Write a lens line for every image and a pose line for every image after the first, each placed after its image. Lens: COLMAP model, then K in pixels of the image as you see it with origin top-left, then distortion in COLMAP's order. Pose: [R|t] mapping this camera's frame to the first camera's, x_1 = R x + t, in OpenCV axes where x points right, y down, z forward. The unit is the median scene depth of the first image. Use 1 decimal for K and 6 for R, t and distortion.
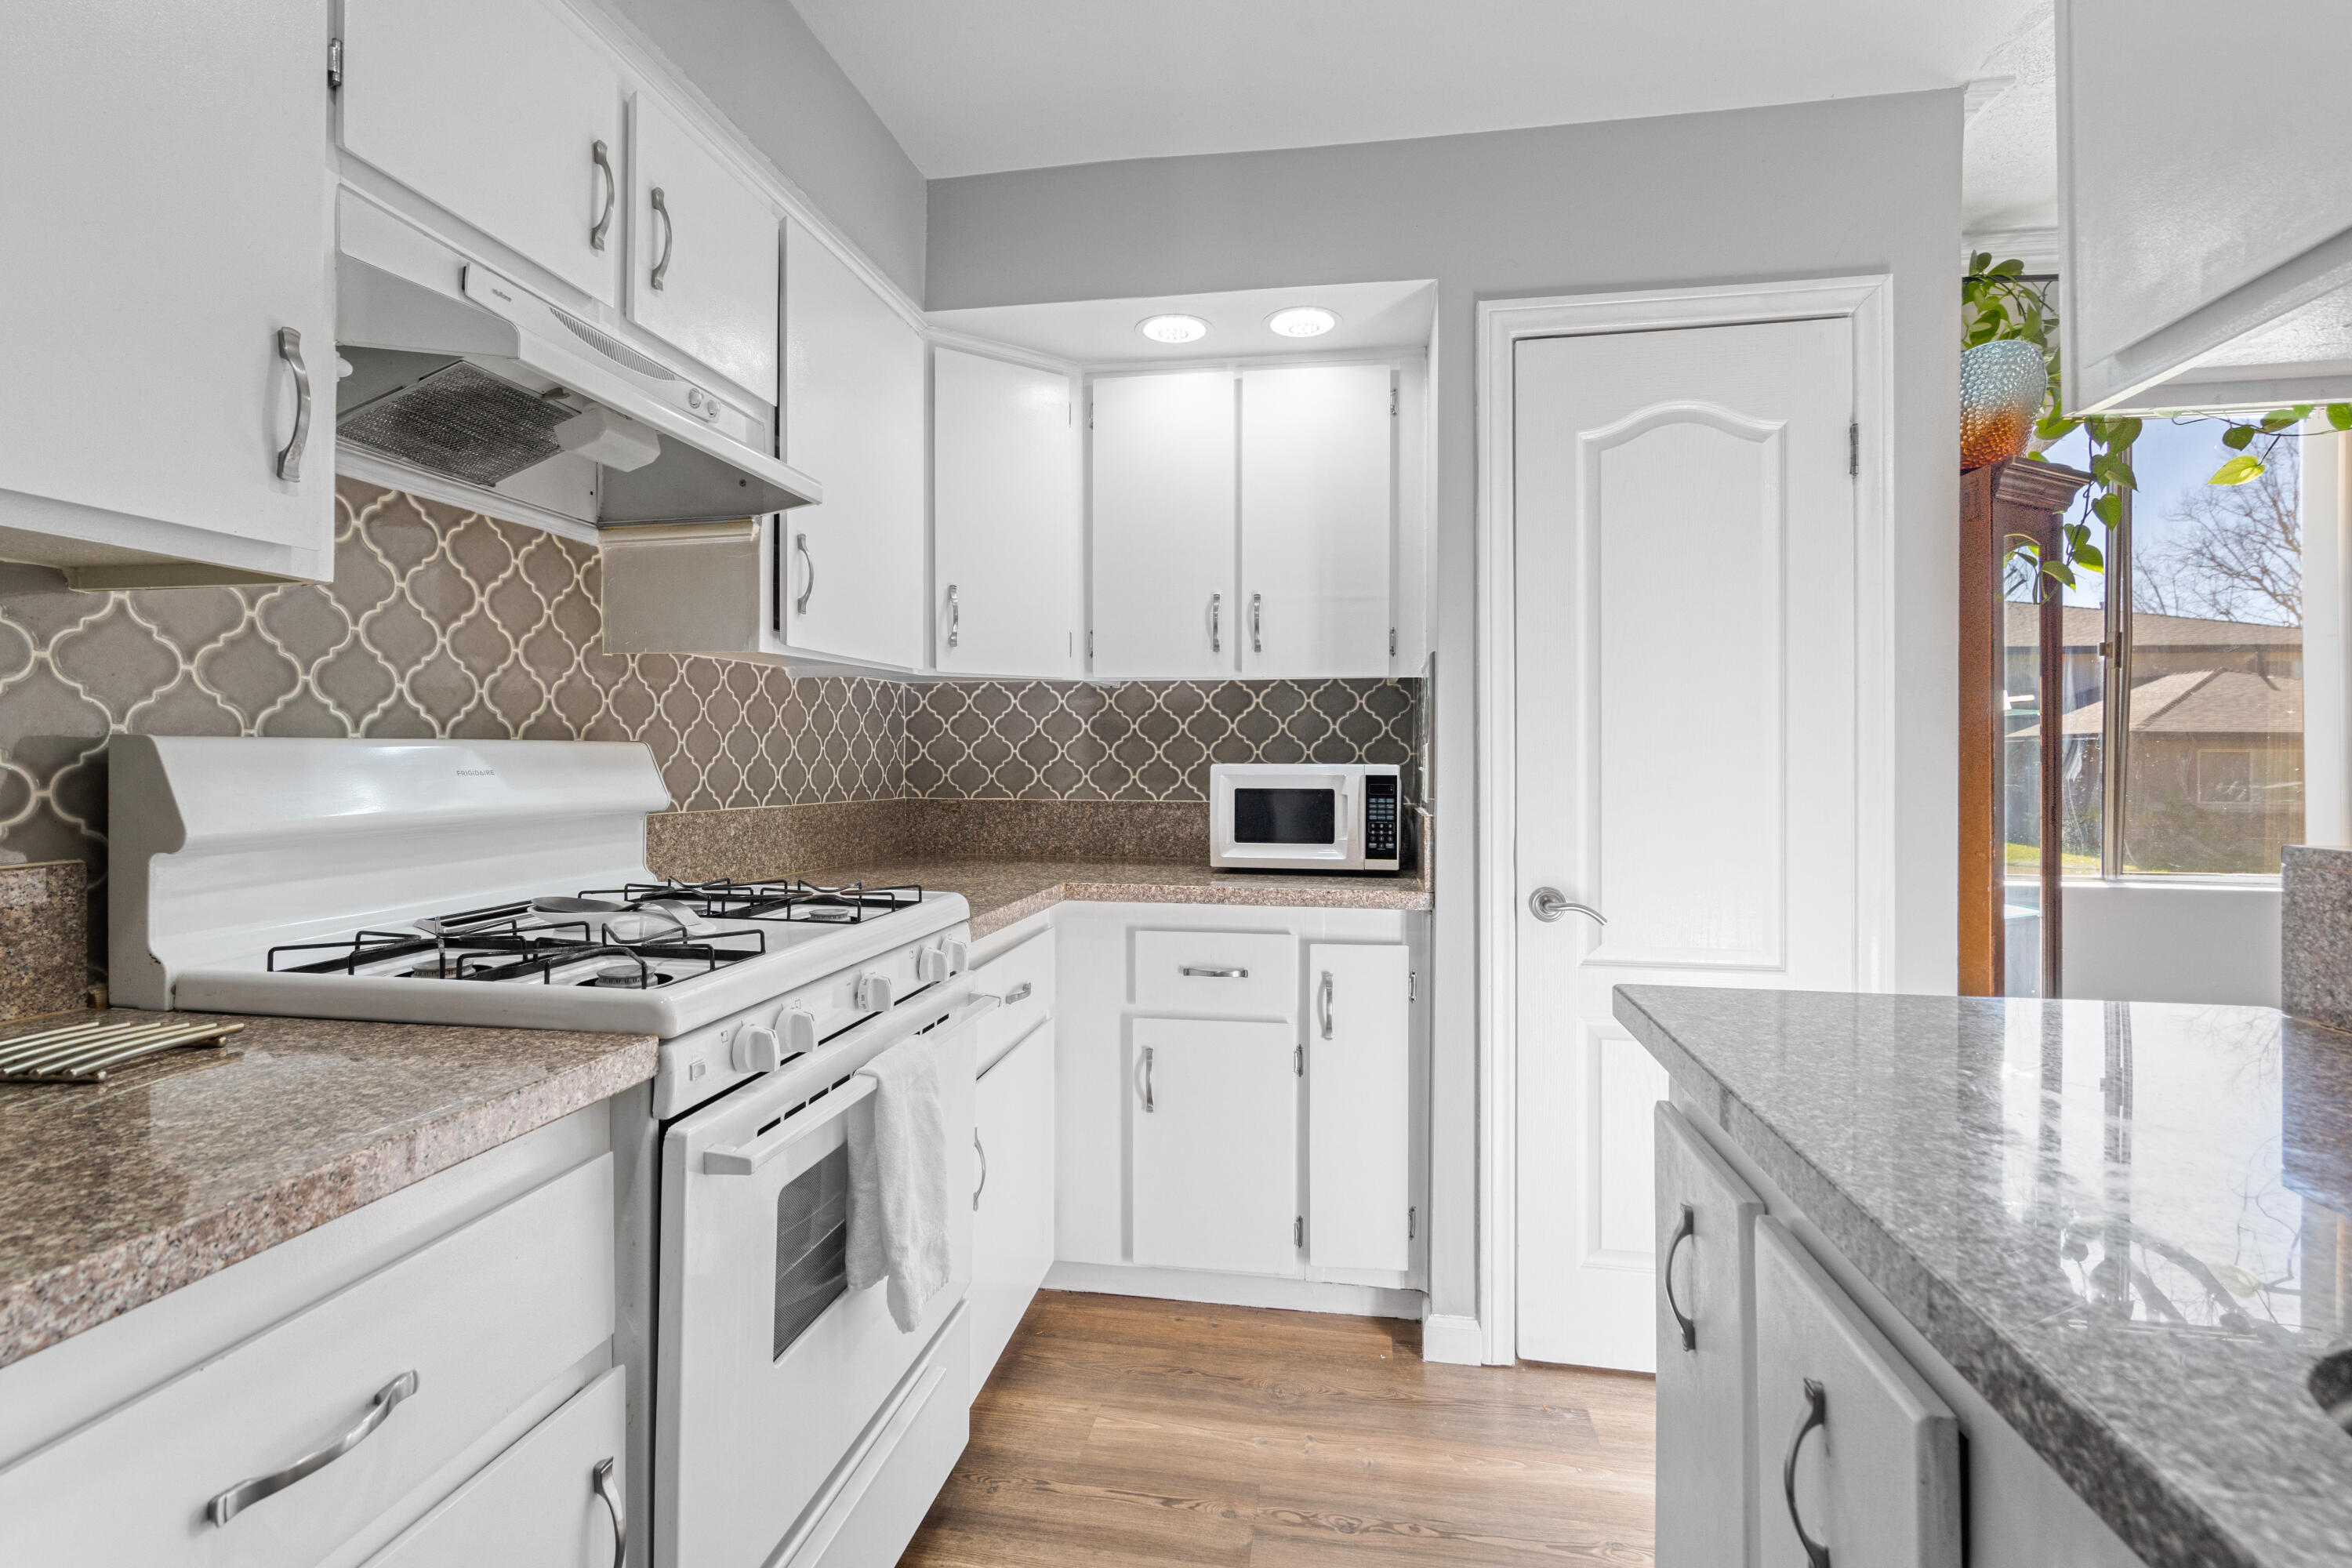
lens RADIAL K [[1070.8, 0, 1186.1], [0, 1070.8, 763.3], [0, 0, 1]] dist [-0.005170, 0.002254]
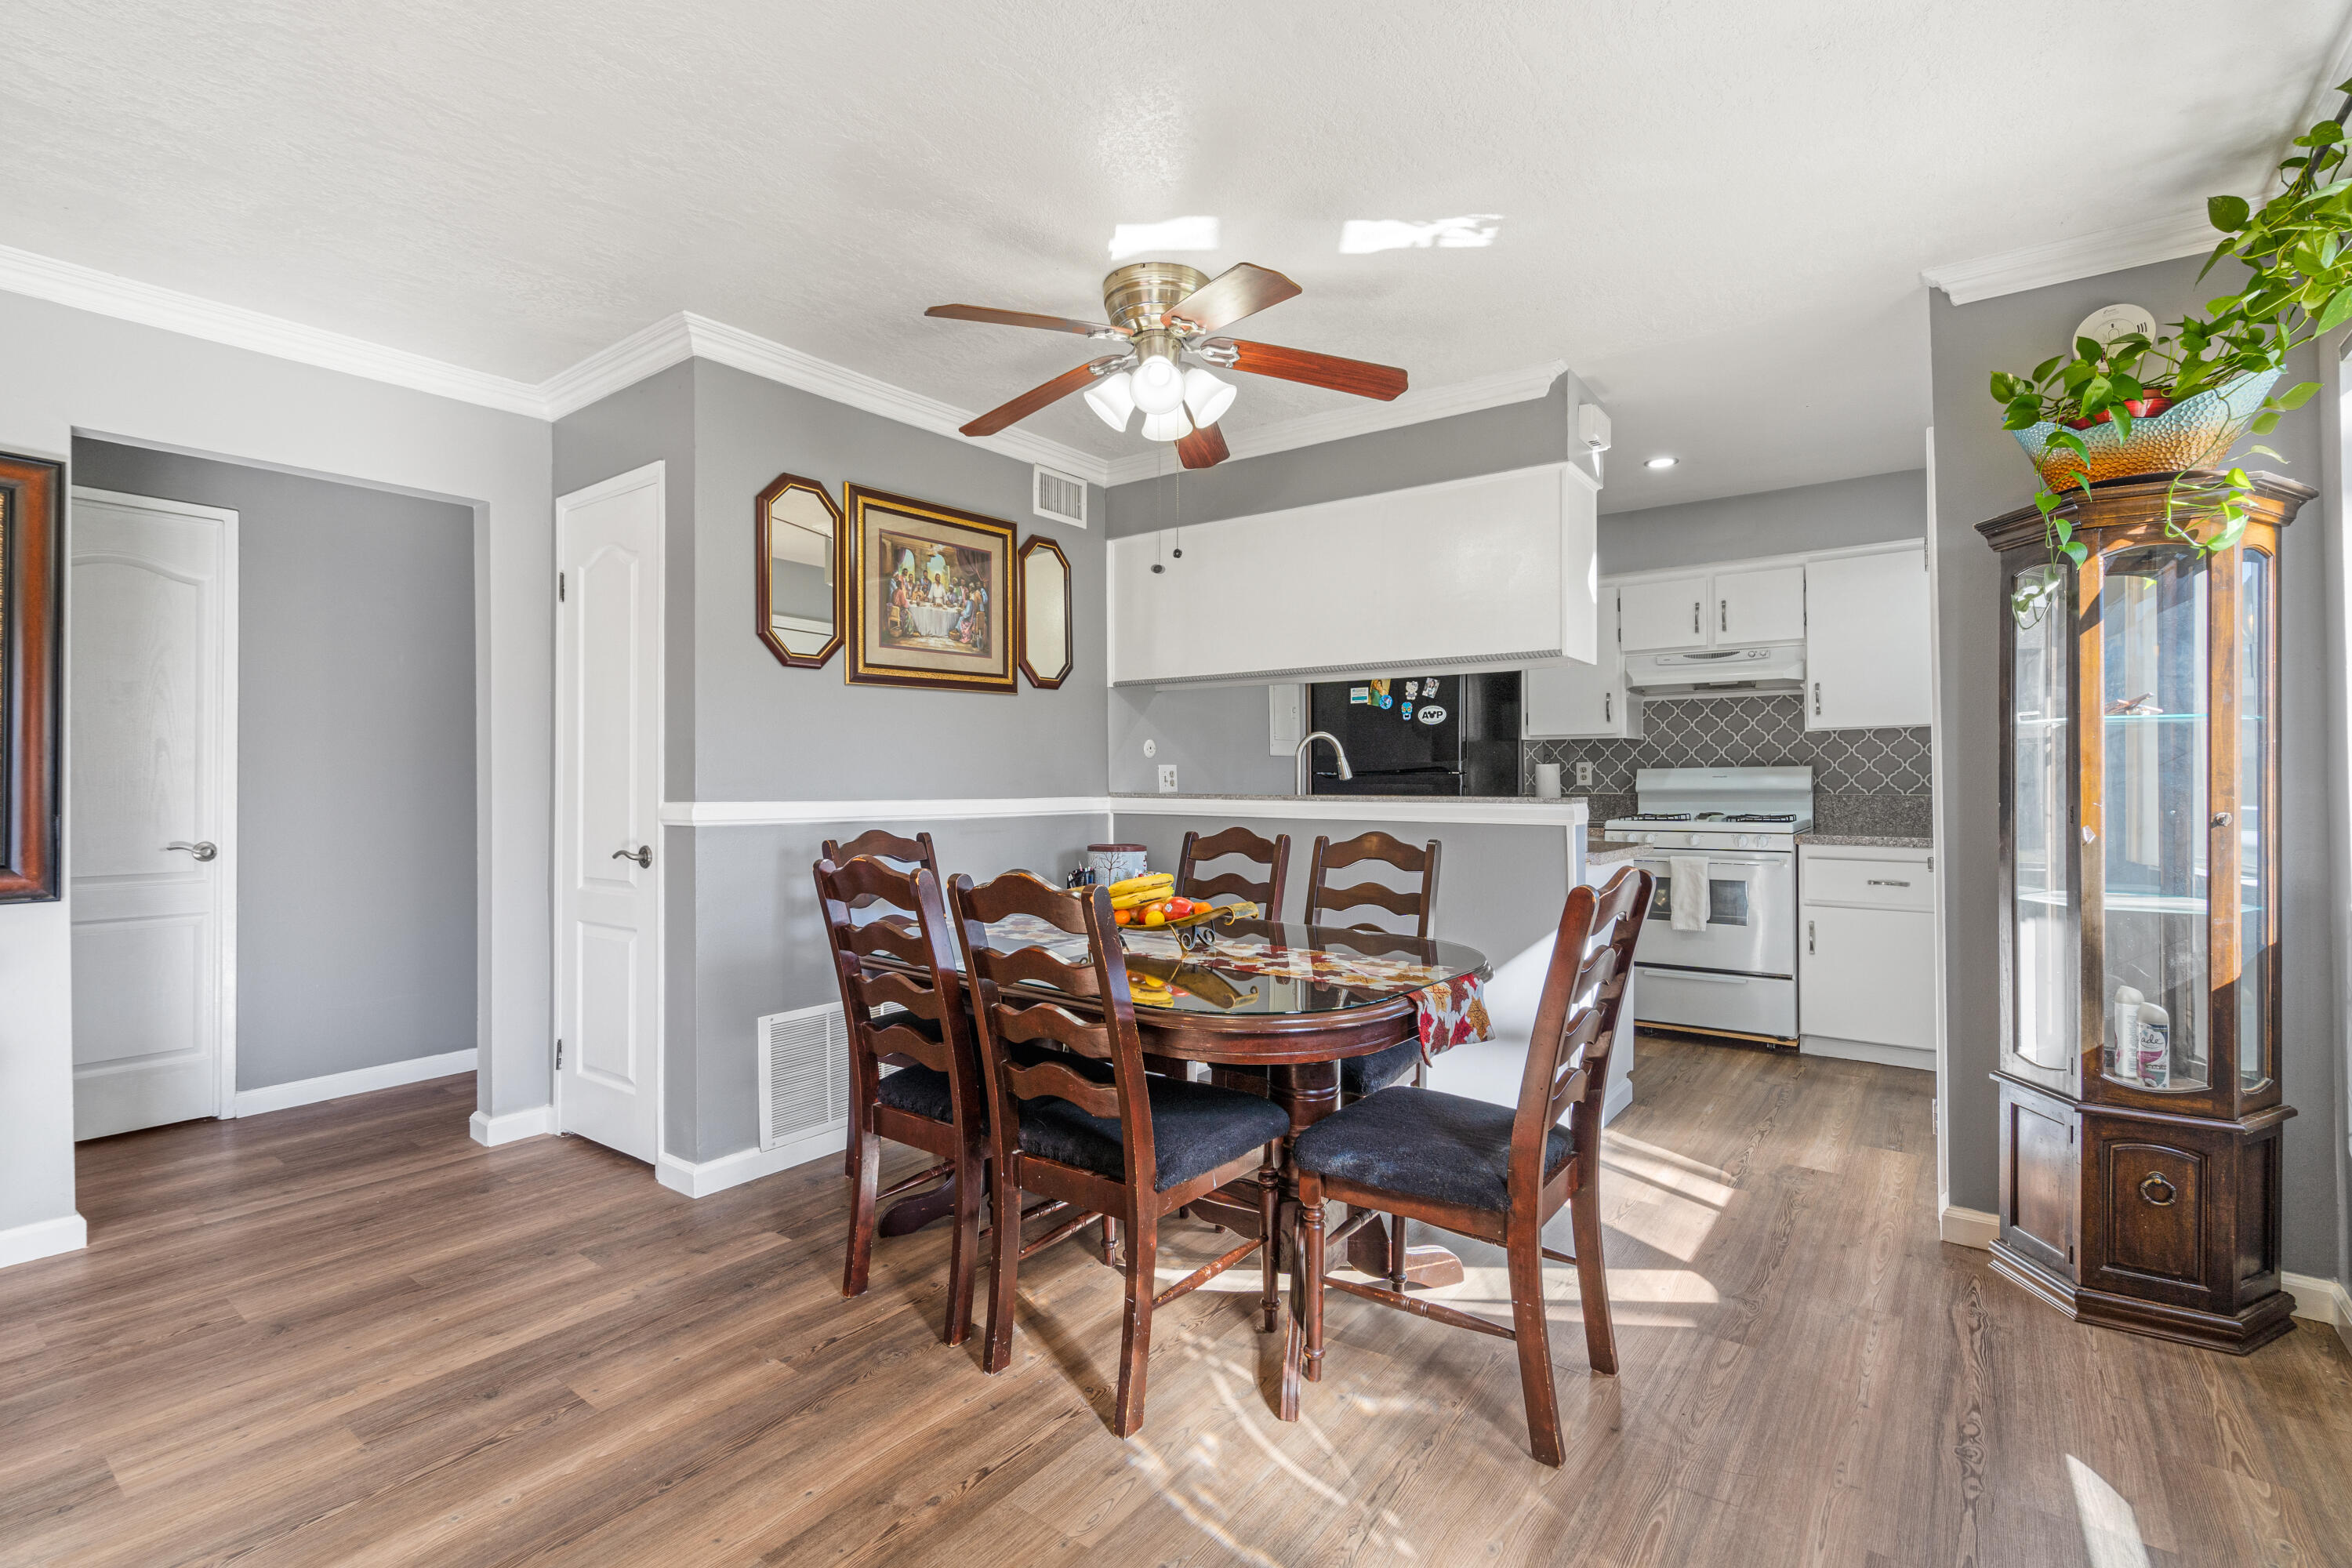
lens RADIAL K [[1070.8, 0, 1184.5], [0, 1070.8, 780.7], [0, 0, 1]] dist [-0.005170, 0.002254]
pose [[-0.463968, -0.000460, -0.885852, 2.631935], [-0.001435, 0.999999, 0.000232, 0.019356], [0.885851, 0.001379, -0.463968, 0.862415]]
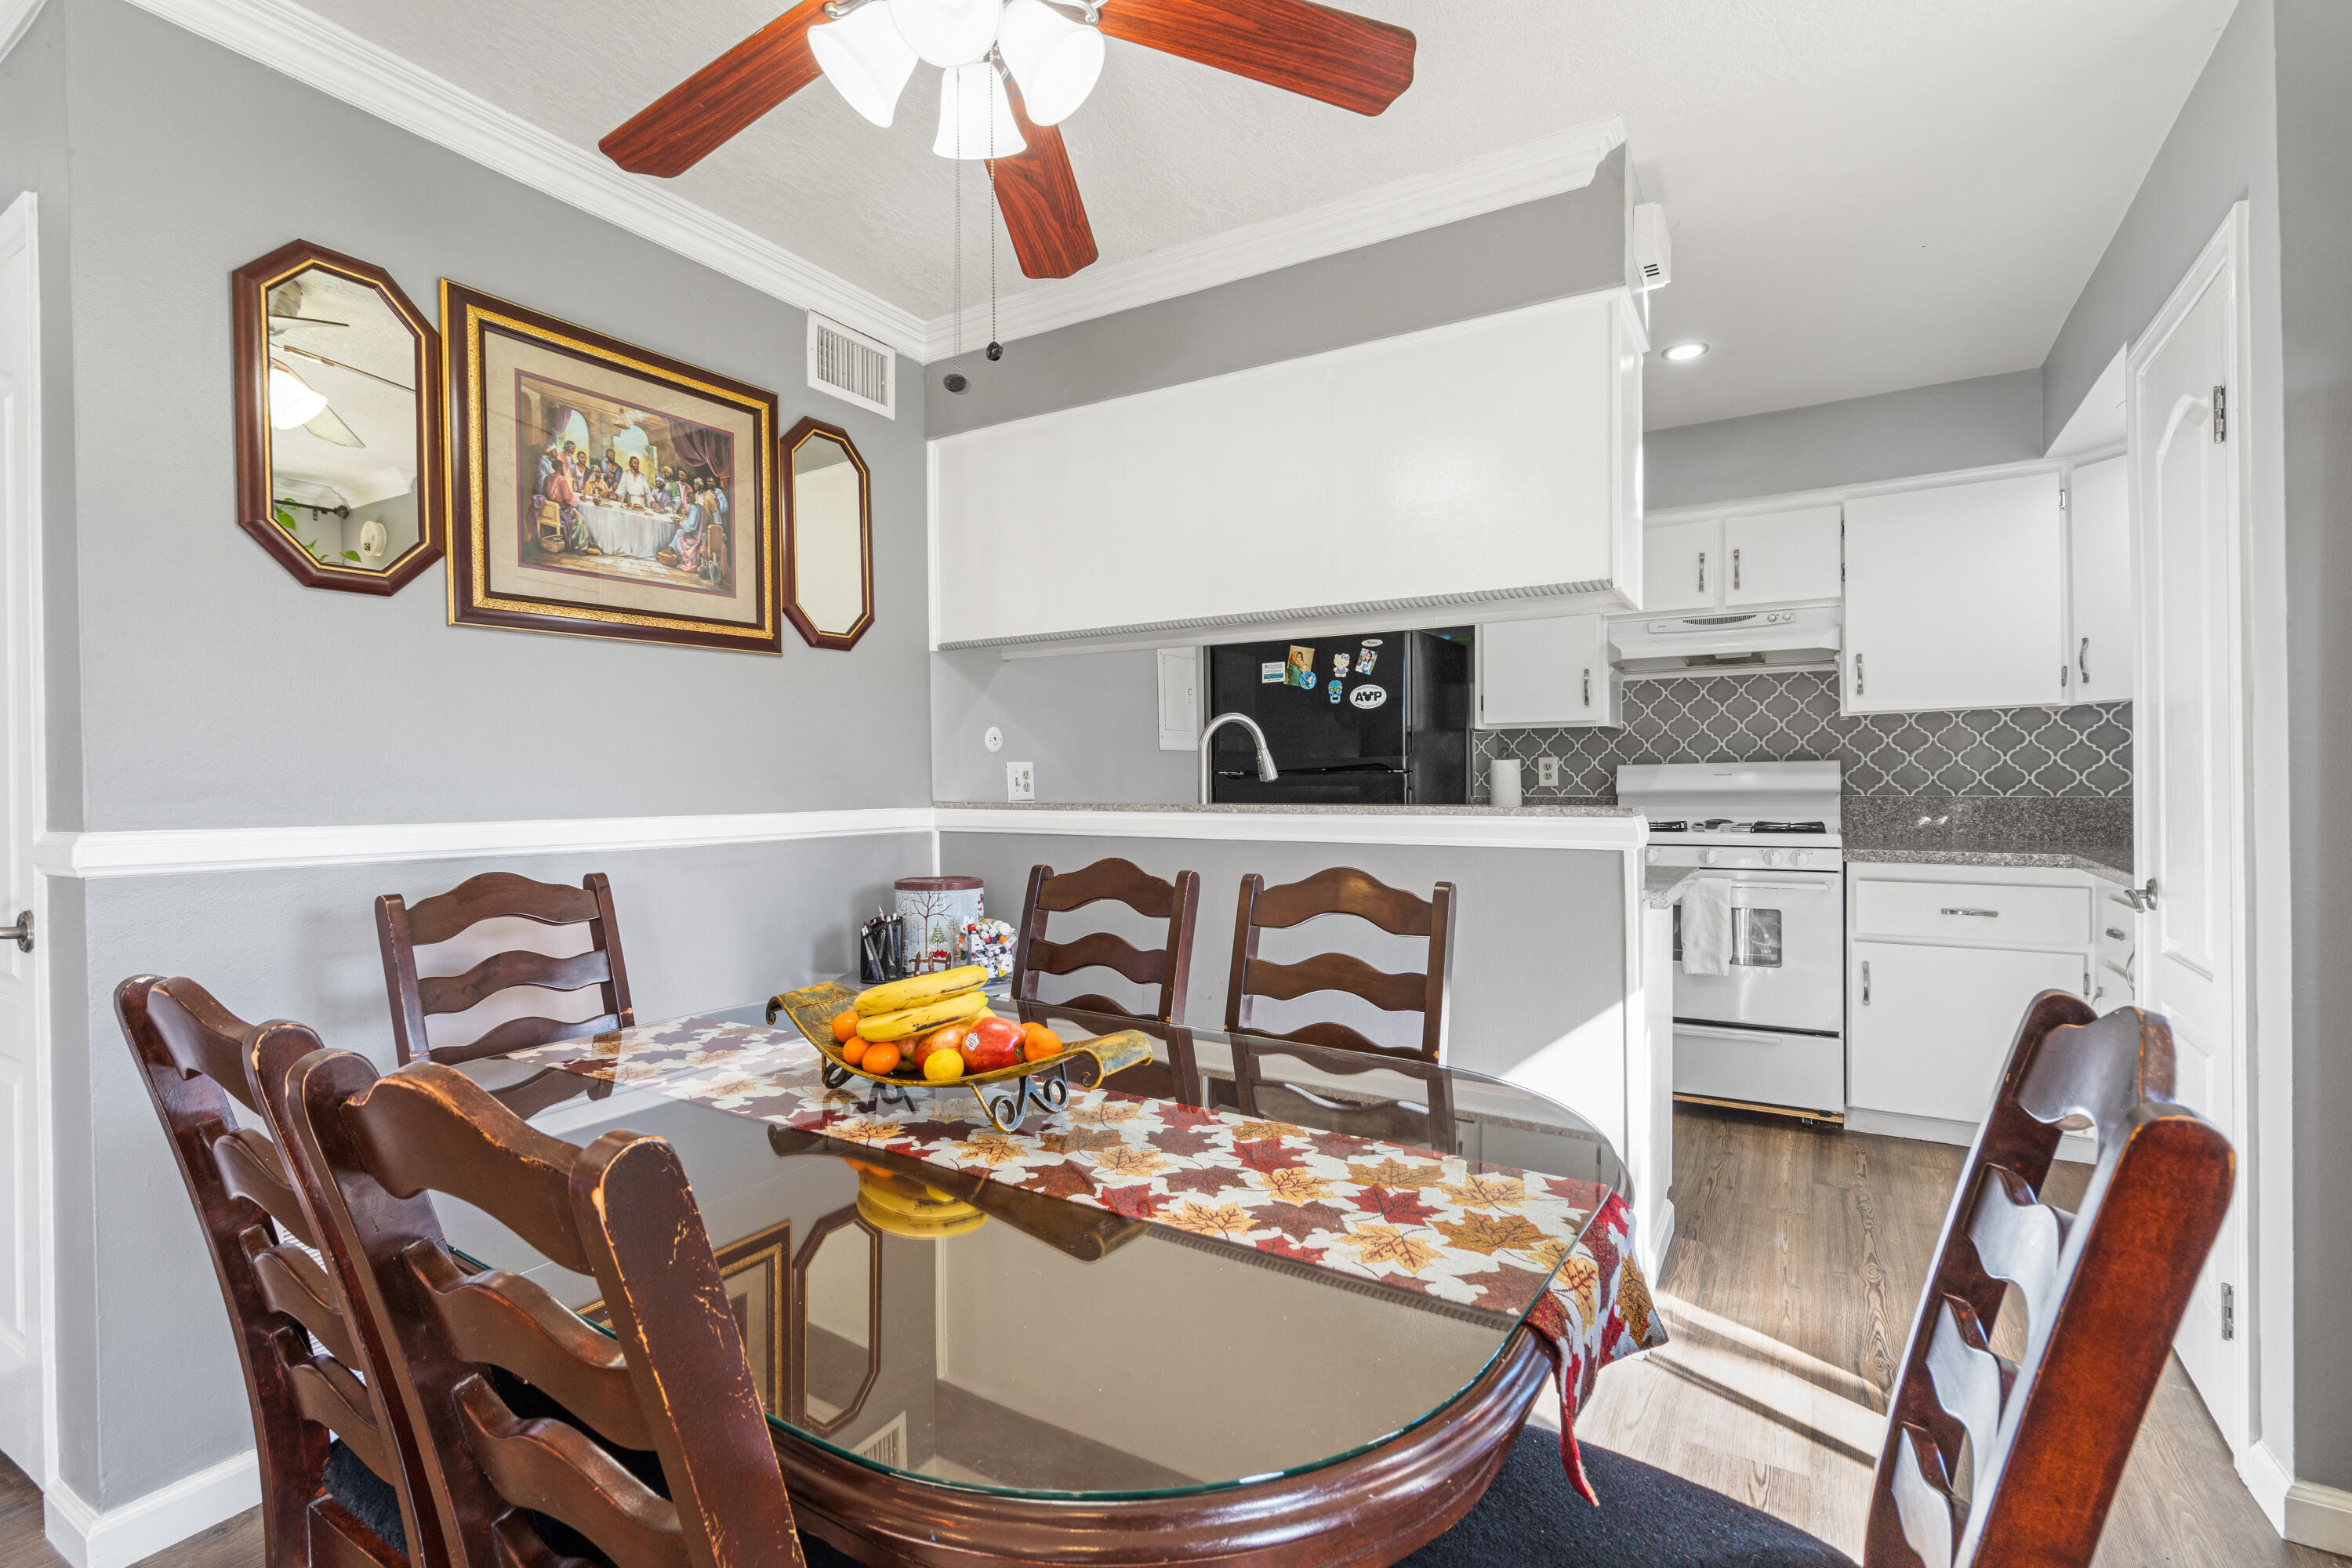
lens RADIAL K [[1070.8, 0, 1180.4], [0, 1070.8, 787.6], [0, 0, 1]] dist [-0.005170, 0.002254]
pose [[-0.369002, 0.007216, -0.929401, 1.984892], [0.004513, 0.999972, 0.005972, 0.016485], [0.929418, -0.001991, -0.369024, 0.572672]]
